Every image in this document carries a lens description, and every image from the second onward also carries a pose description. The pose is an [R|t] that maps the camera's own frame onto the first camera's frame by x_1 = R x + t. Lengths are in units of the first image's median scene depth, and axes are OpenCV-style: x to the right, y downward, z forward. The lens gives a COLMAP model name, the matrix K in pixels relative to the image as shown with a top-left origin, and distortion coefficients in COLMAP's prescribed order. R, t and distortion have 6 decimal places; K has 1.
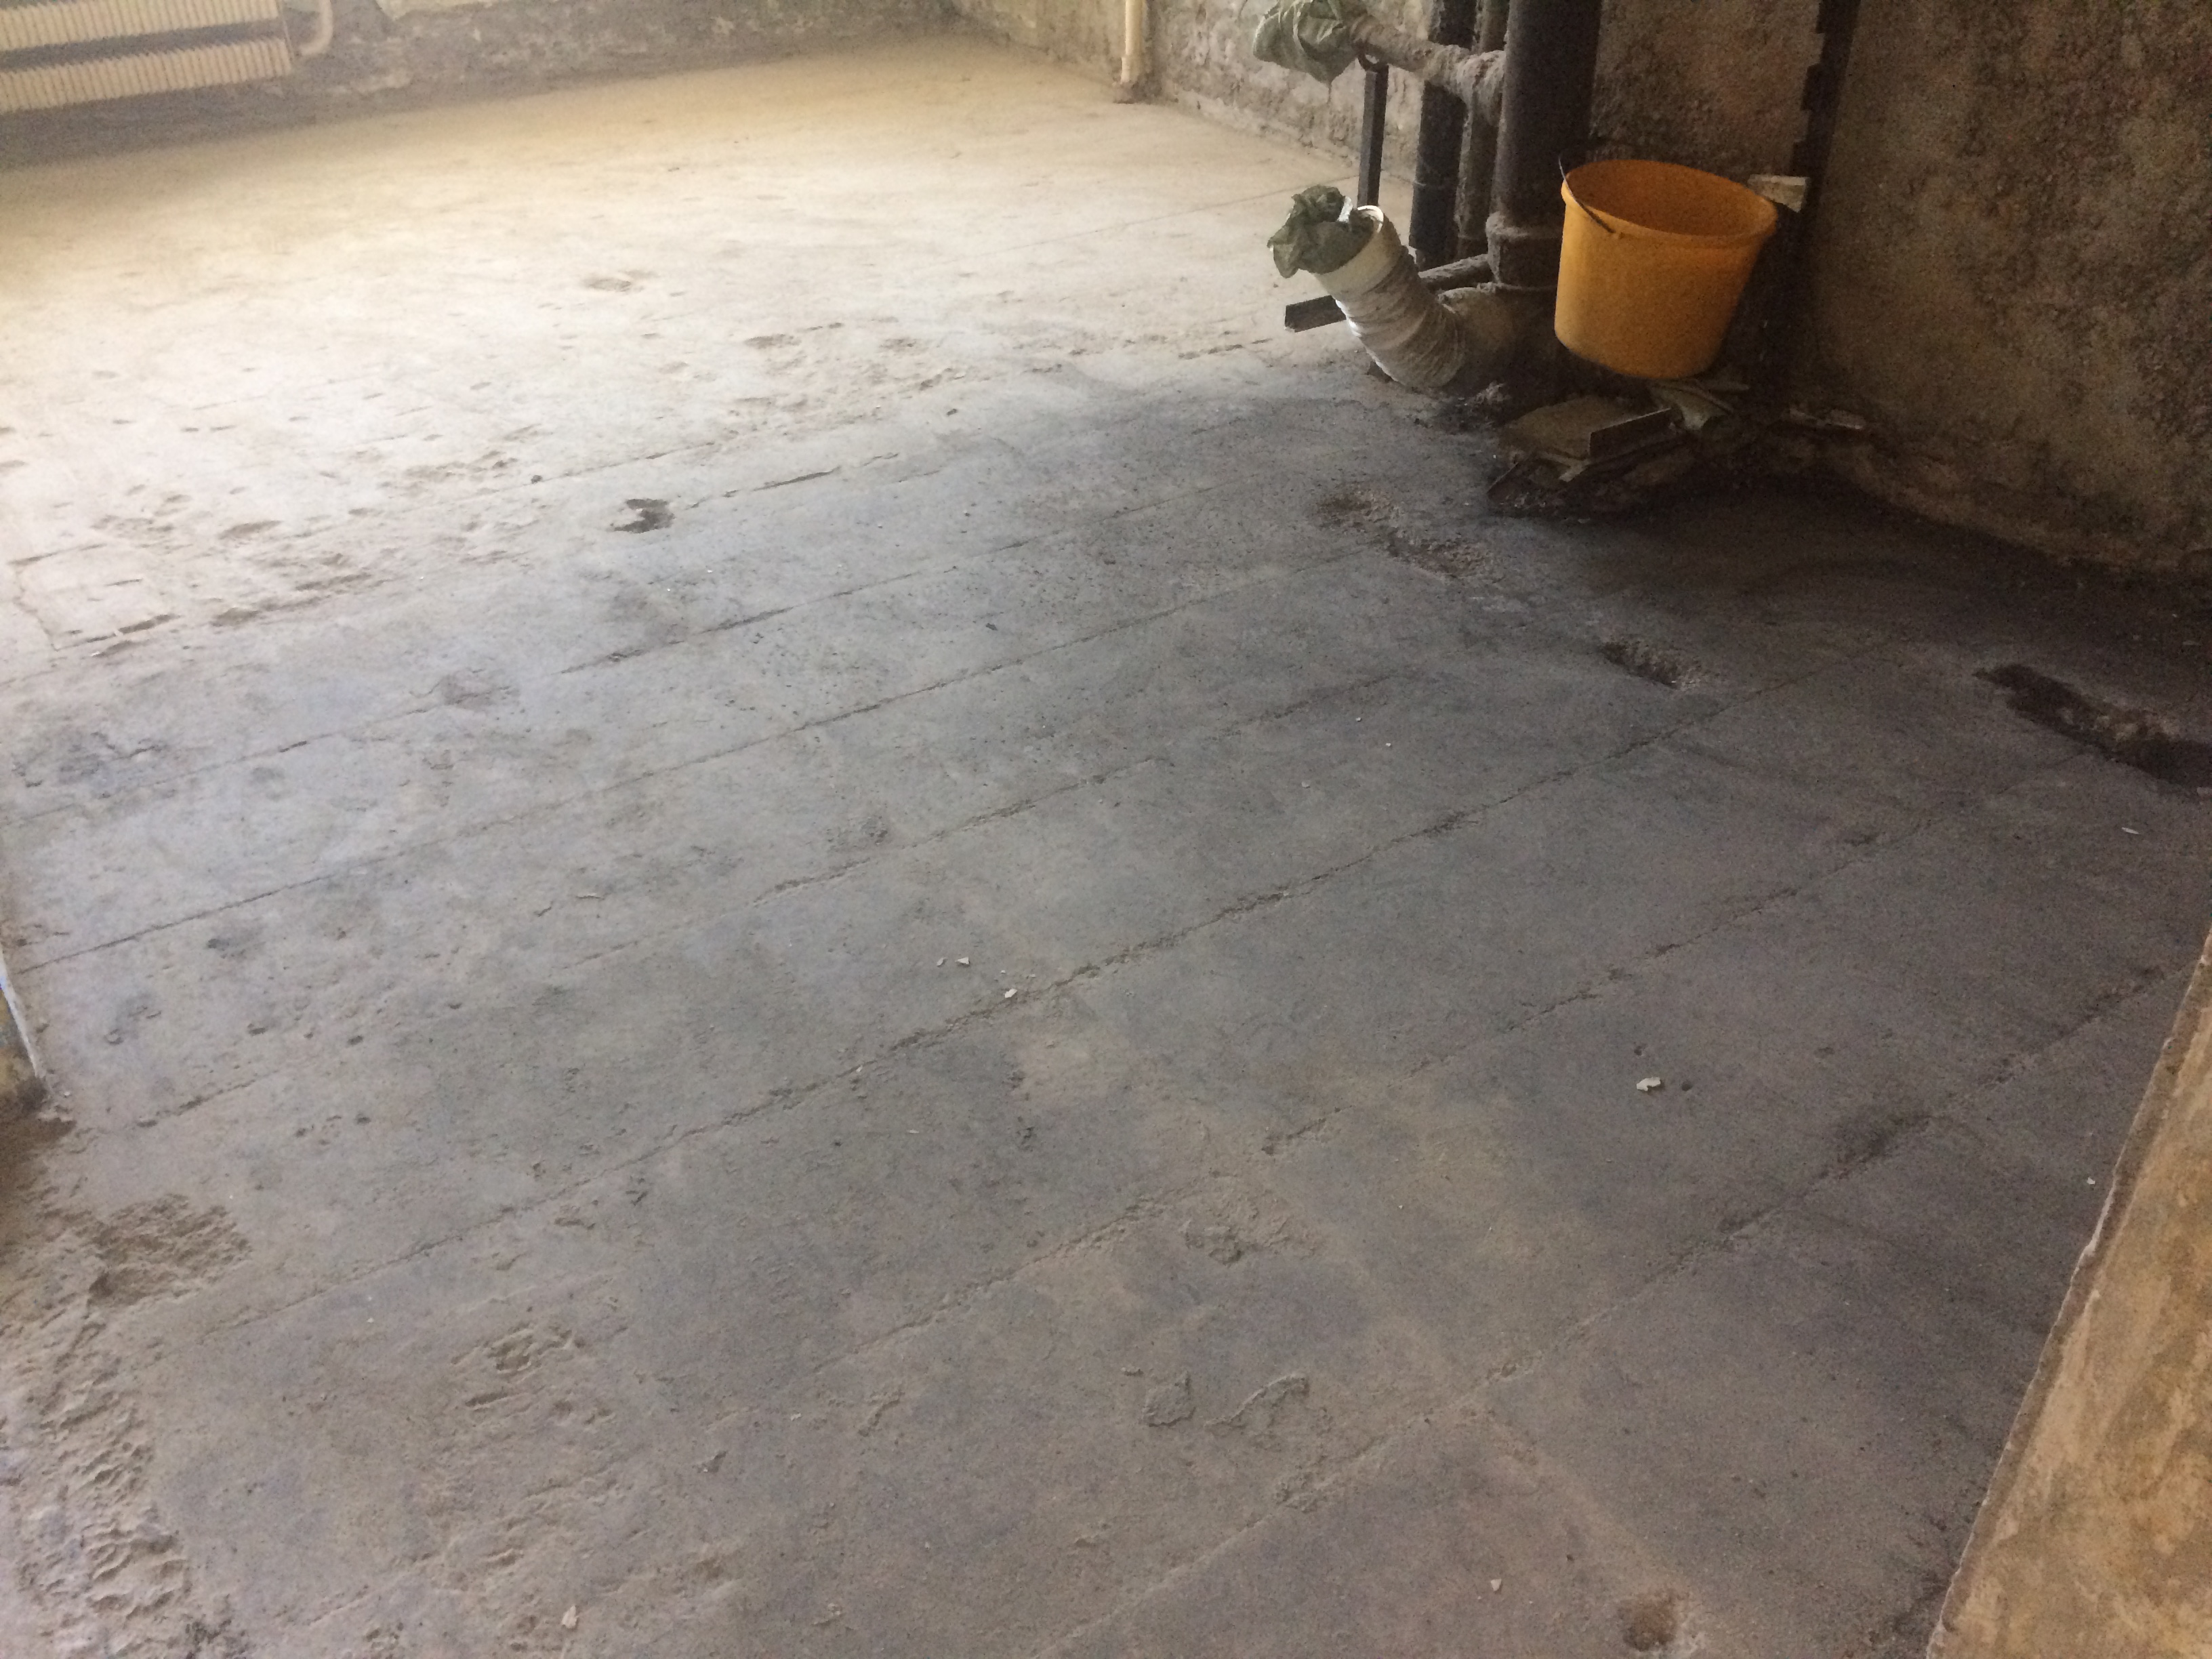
lens RADIAL K [[1877.8, 0, 1116.8], [0, 1877.8, 842.9], [0, 0, 1]] dist [0.079278, -0.098612]
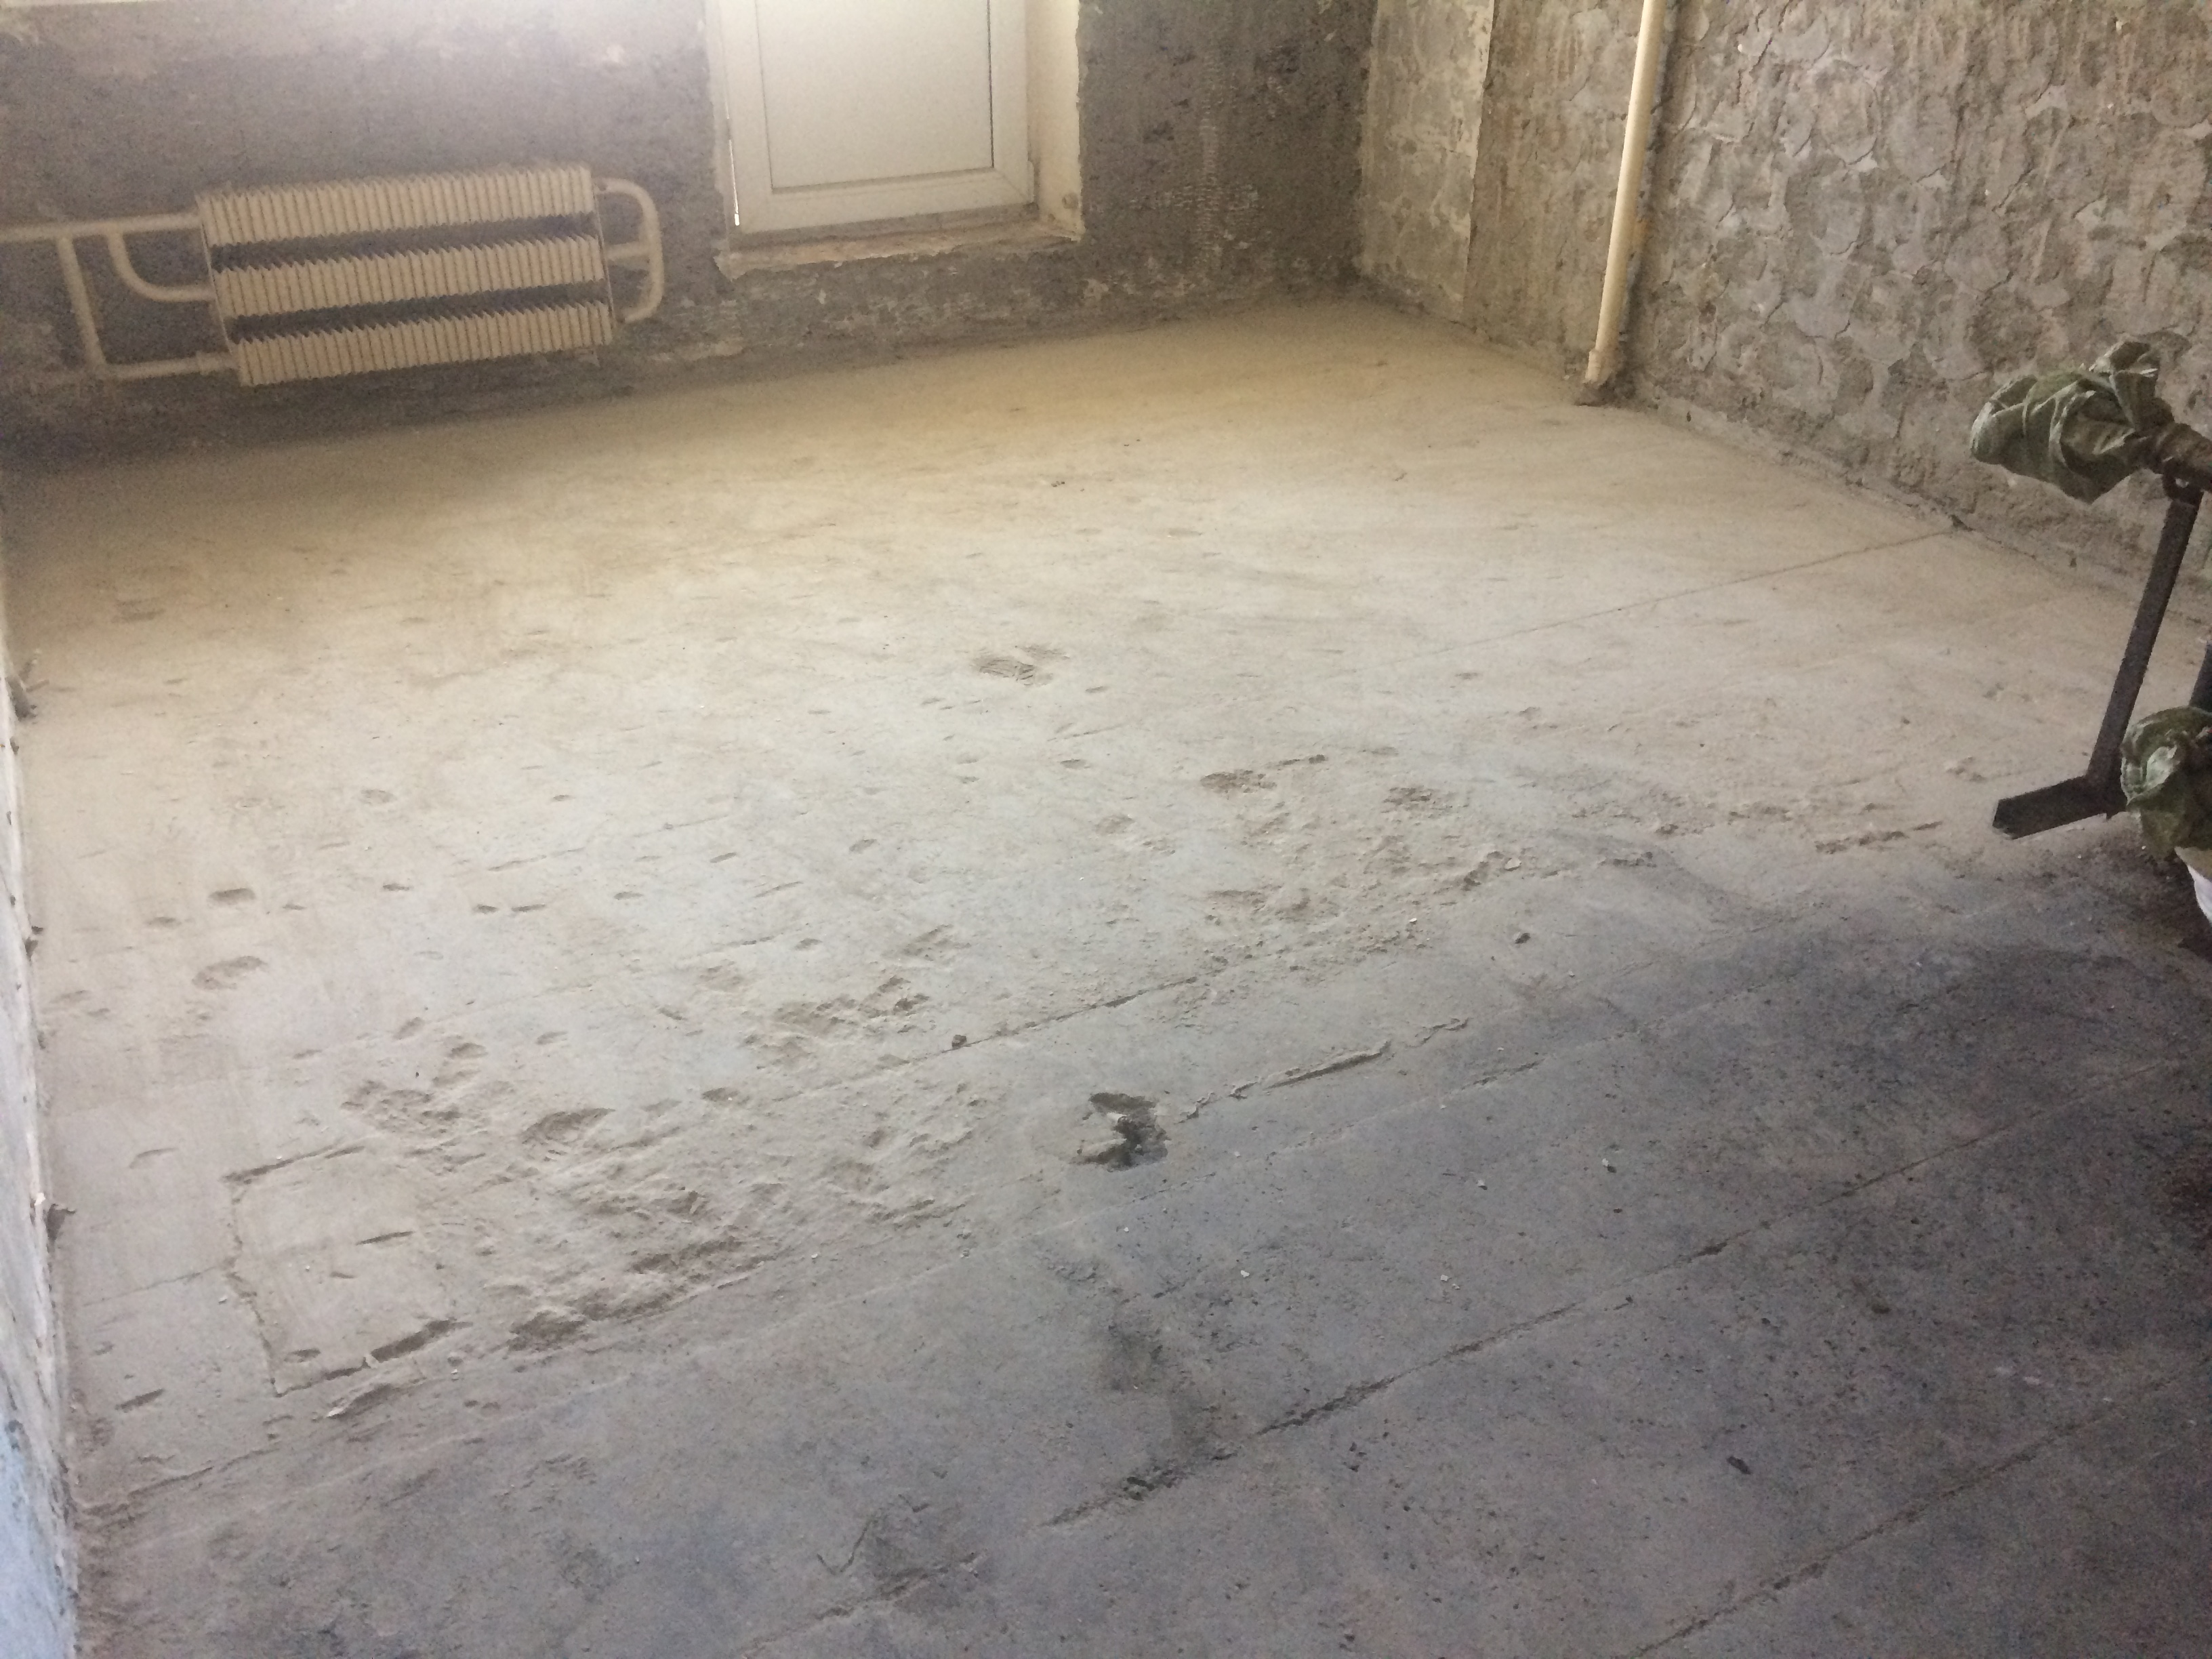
lens RADIAL K [[1877.8, 0, 1107.8], [0, 1877.8, 825.7], [0, 0, 1]] dist [0.079278, -0.098612]
pose [[0.994061, 0.065177, -0.087146, -0.189819], [-0.071647, 0.994733, -0.073297, -0.216303], [0.081910, 0.079105, 0.993495, 0.298636]]
